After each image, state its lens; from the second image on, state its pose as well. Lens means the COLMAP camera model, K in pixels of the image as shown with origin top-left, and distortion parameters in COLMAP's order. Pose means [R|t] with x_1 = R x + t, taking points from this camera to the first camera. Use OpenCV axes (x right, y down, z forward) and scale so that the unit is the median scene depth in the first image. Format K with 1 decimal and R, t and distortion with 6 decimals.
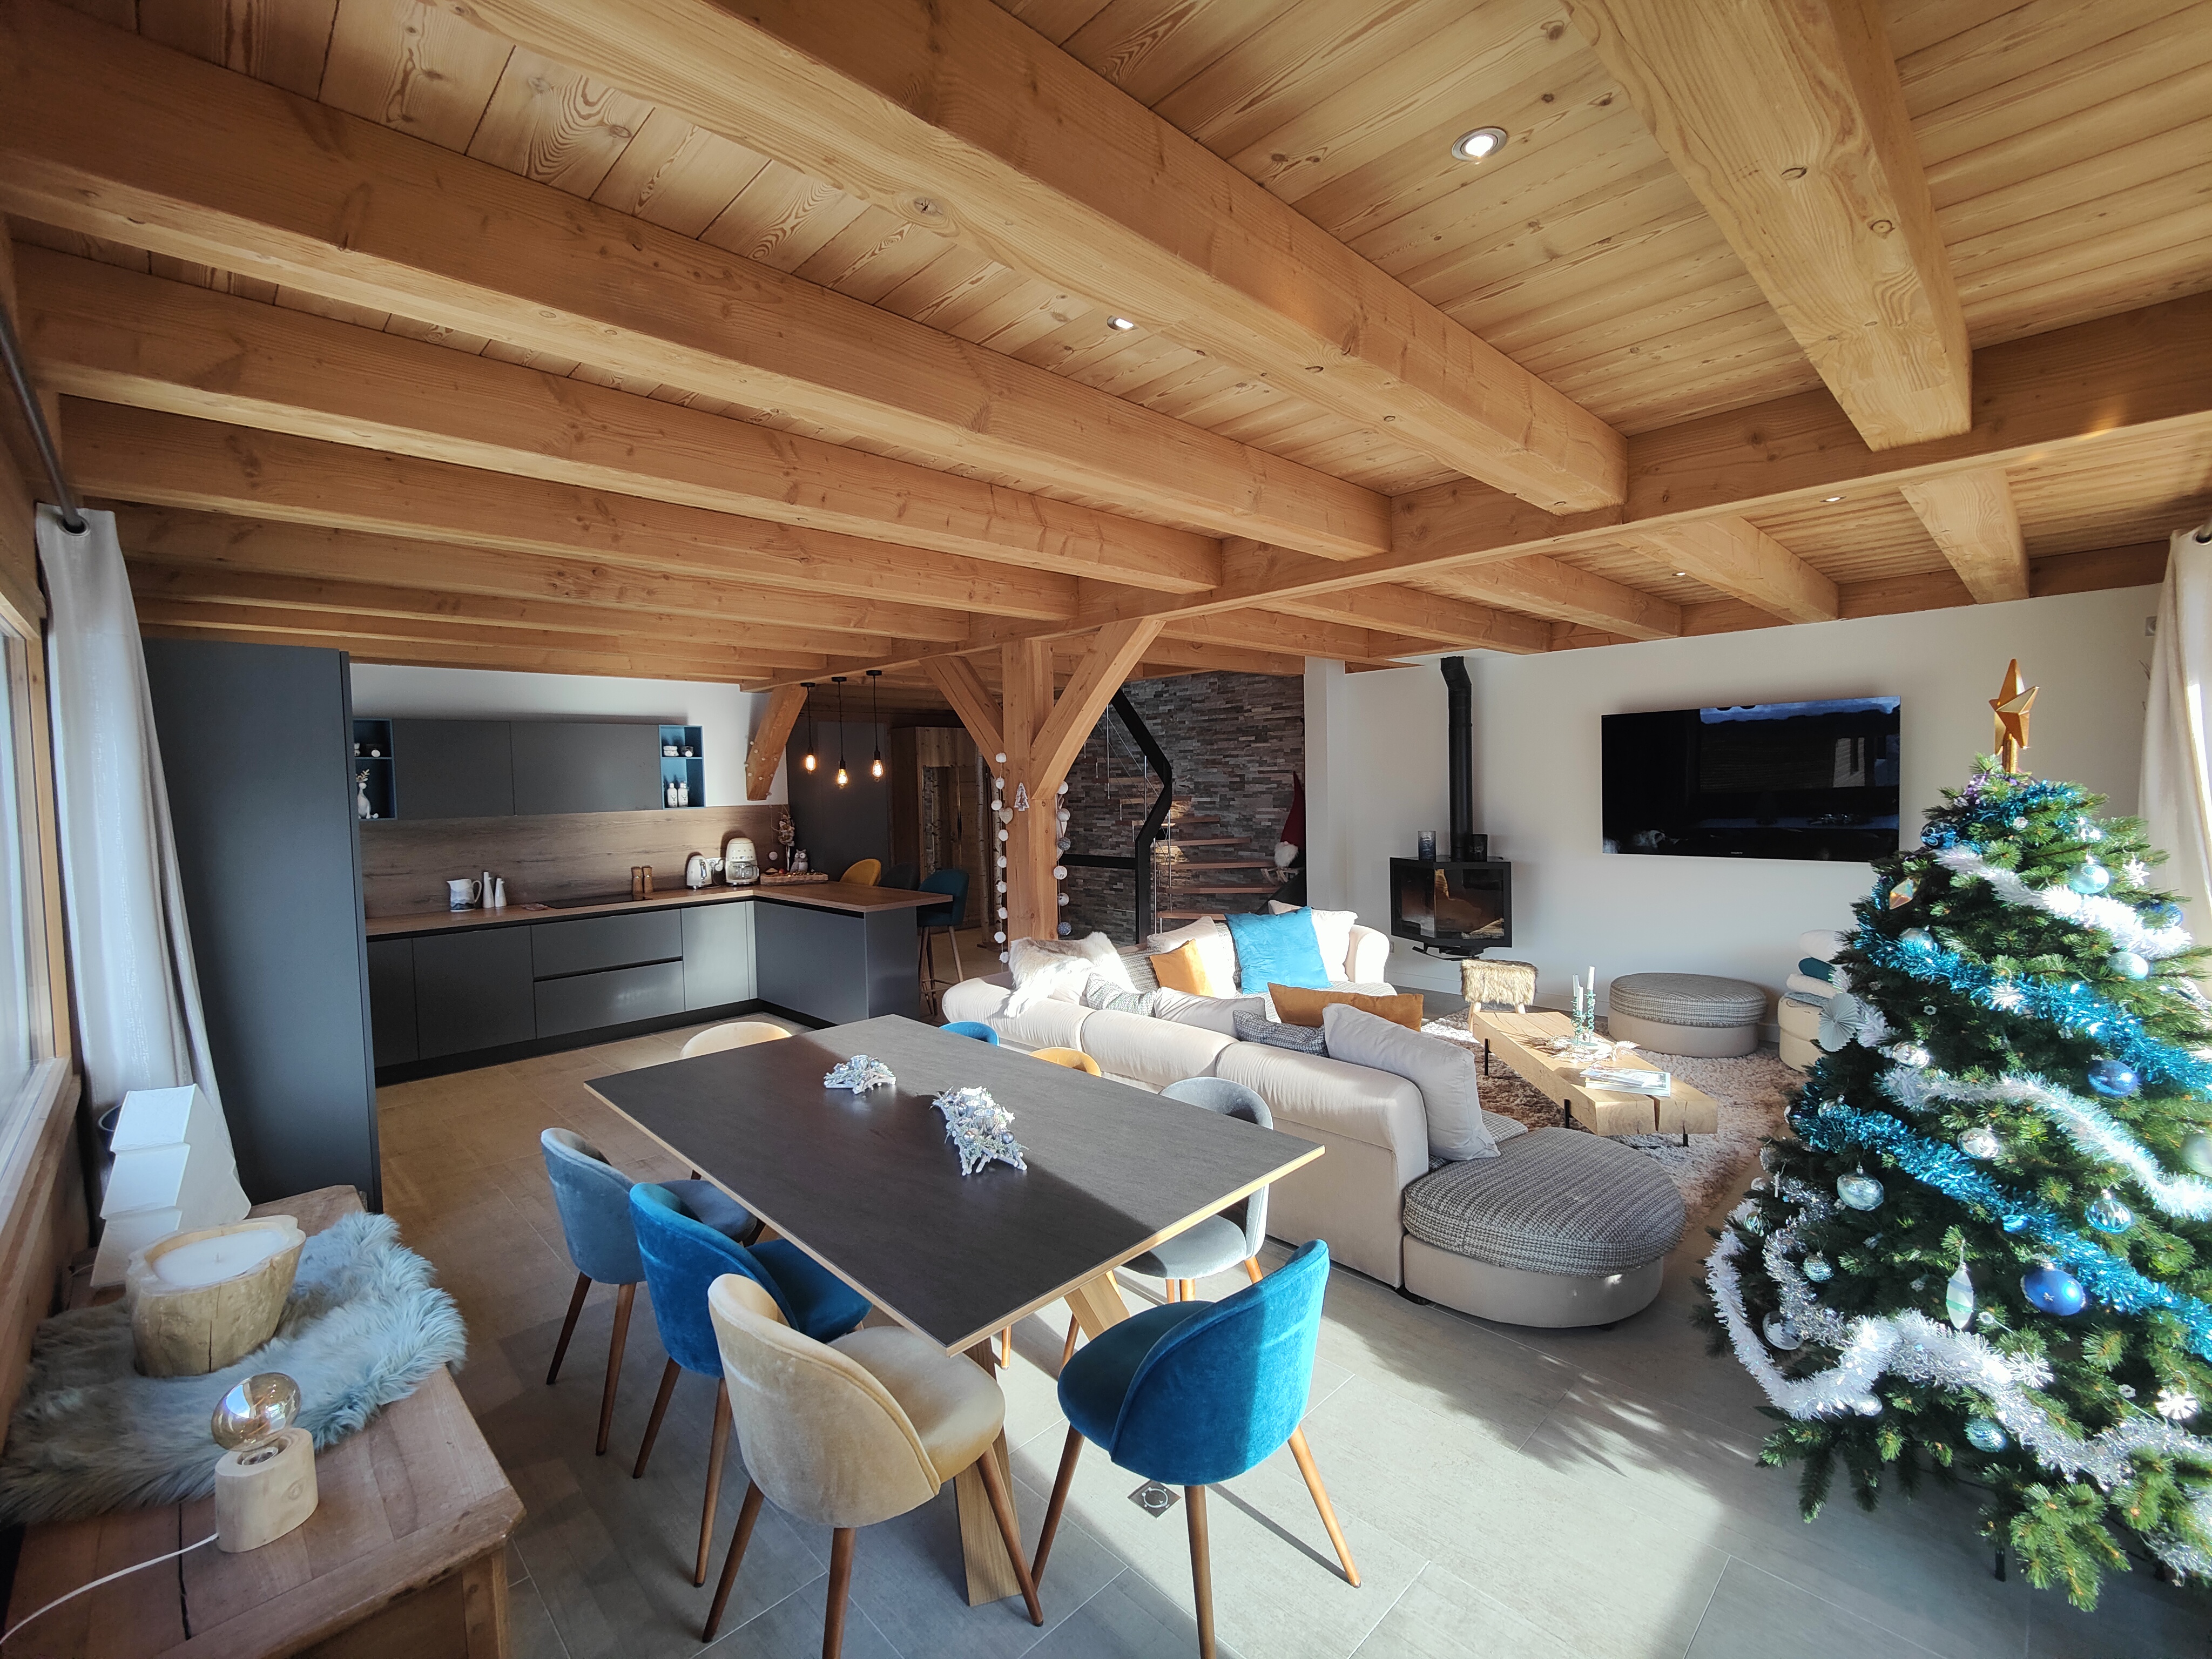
lens RADIAL K [[956.4, 0, 1114.2], [0, 956.4, 827.7], [0, 0, 1]] dist [0.001075, 0.000039]
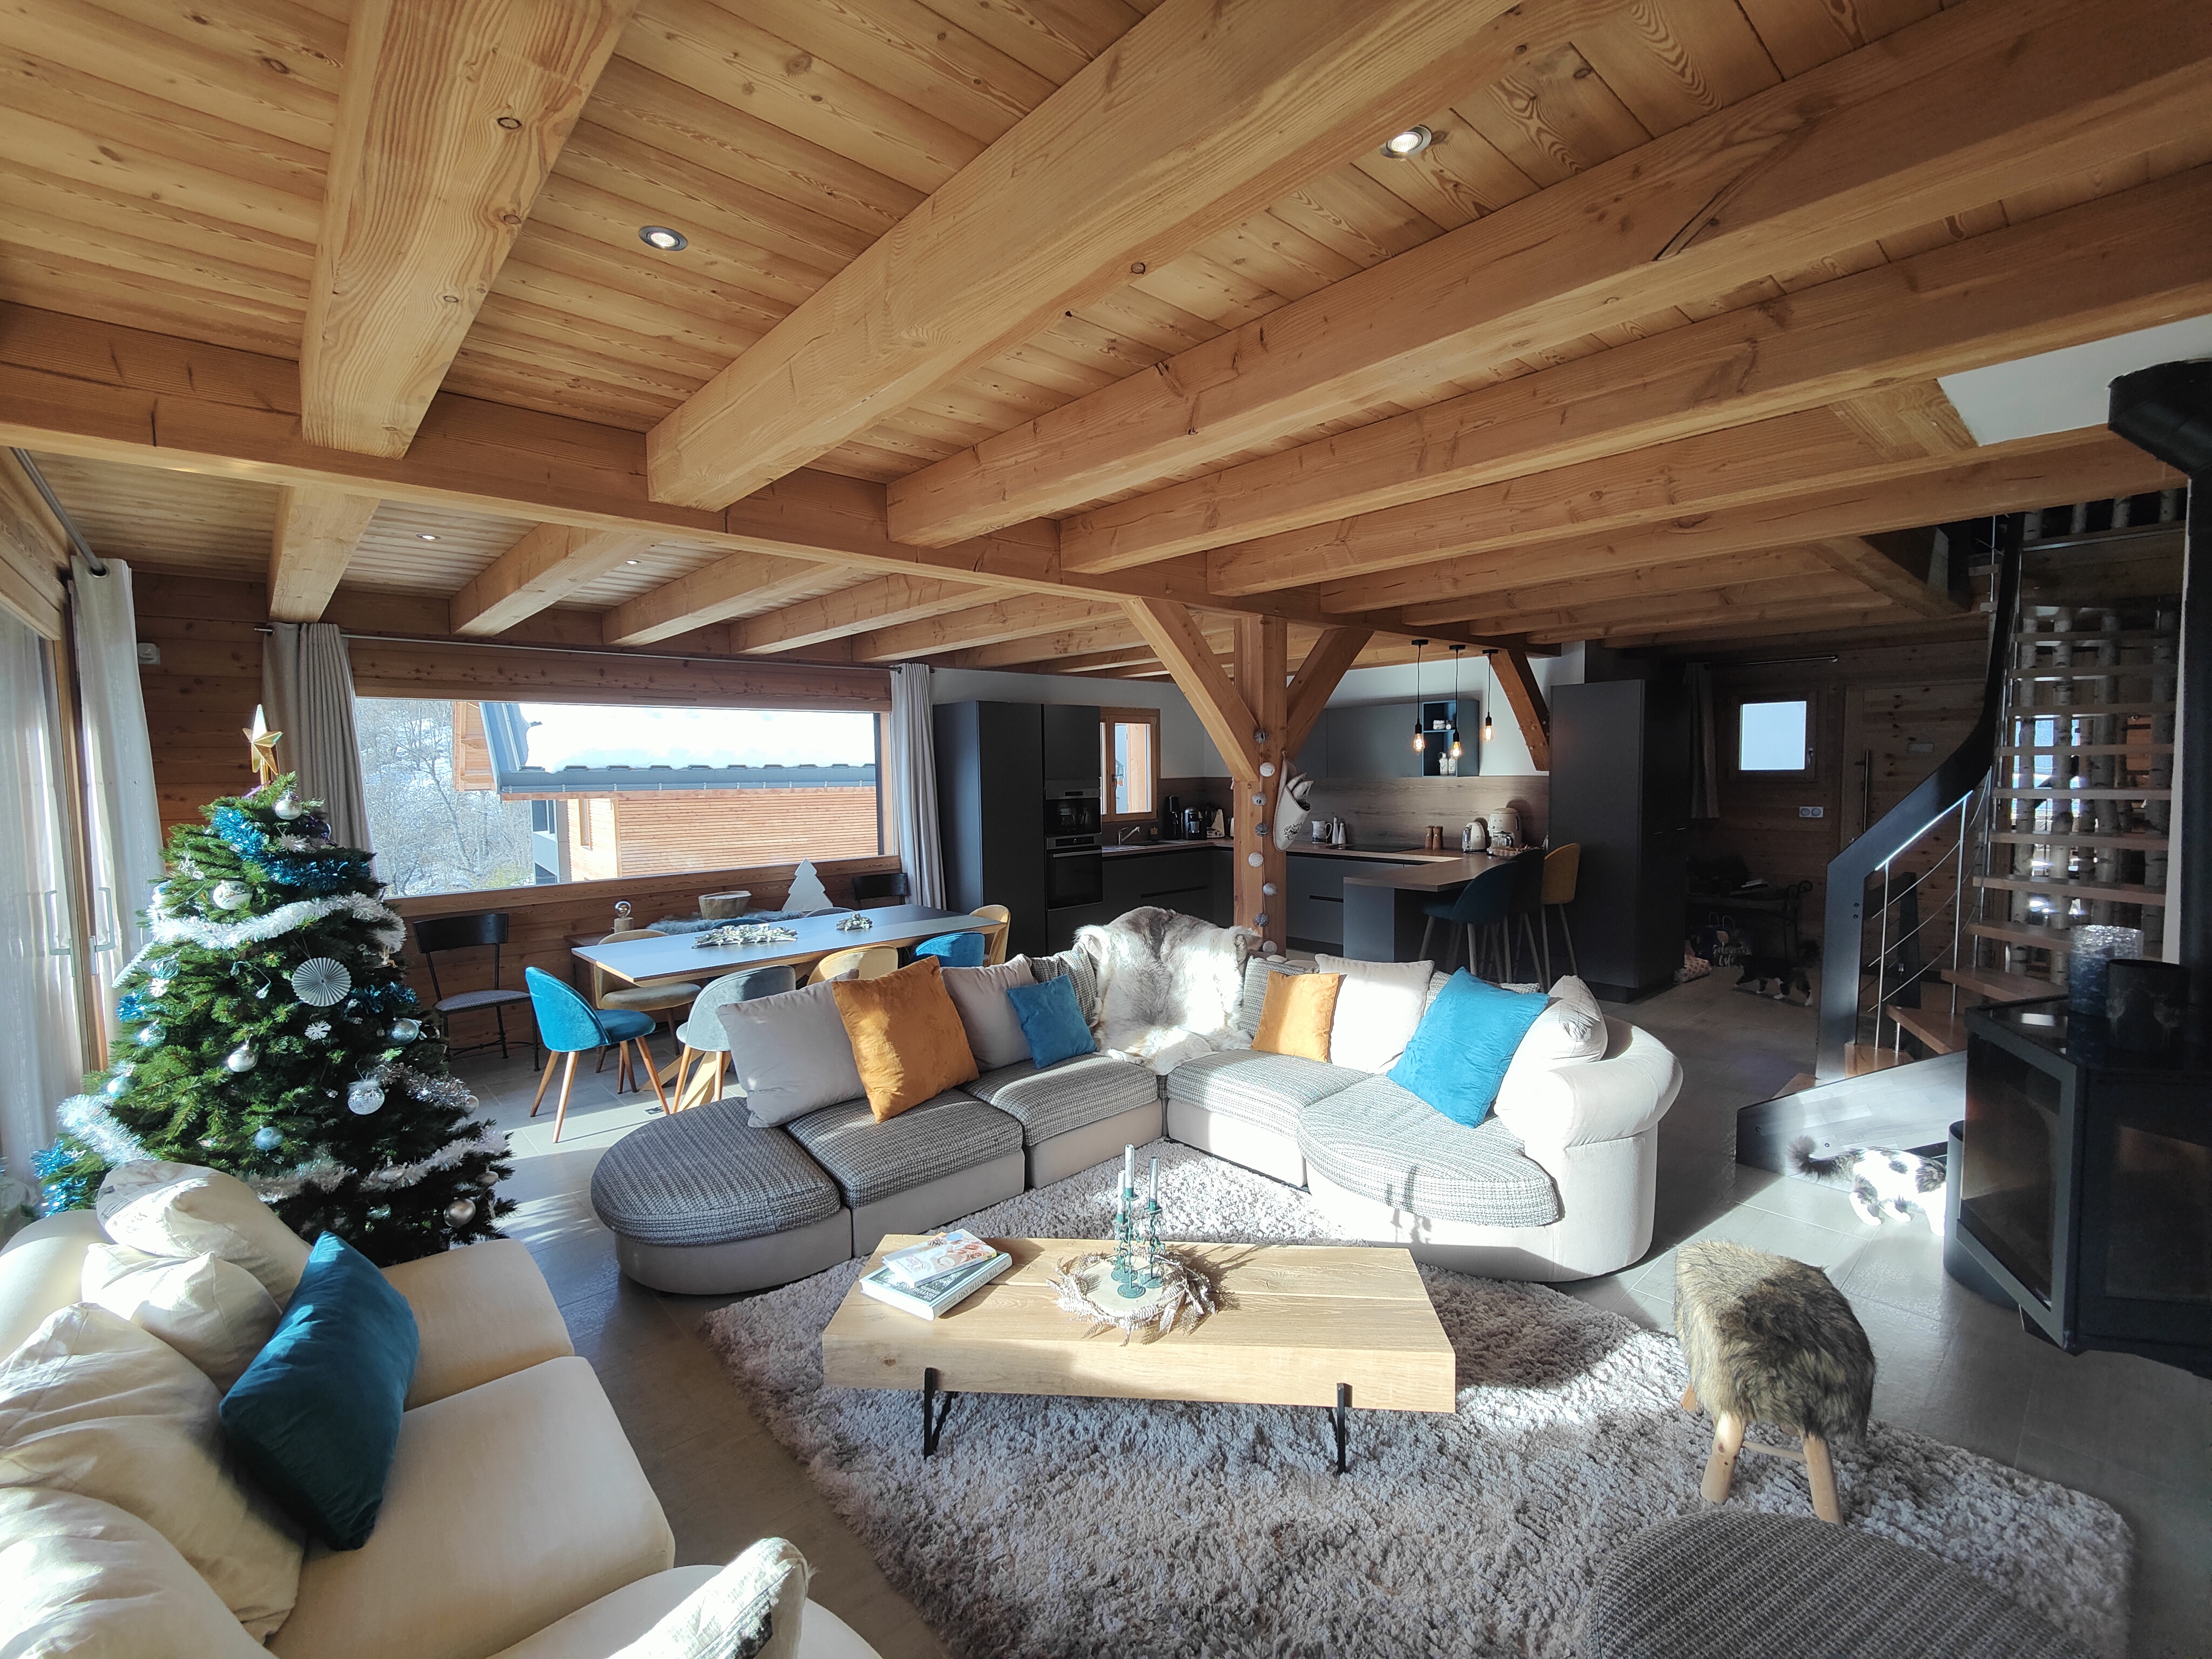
lens RADIAL K [[956.4, 0, 1113.9], [0, 956.4, 832.6], [0, 0, 1]] dist [0.001075, 0.000039]
pose [[-0.048506, 0.096027, -0.994196, 0.728498], [-0.030413, 0.994764, 0.097565, -0.056241], [0.998360, 0.034969, -0.045331, 0.741227]]
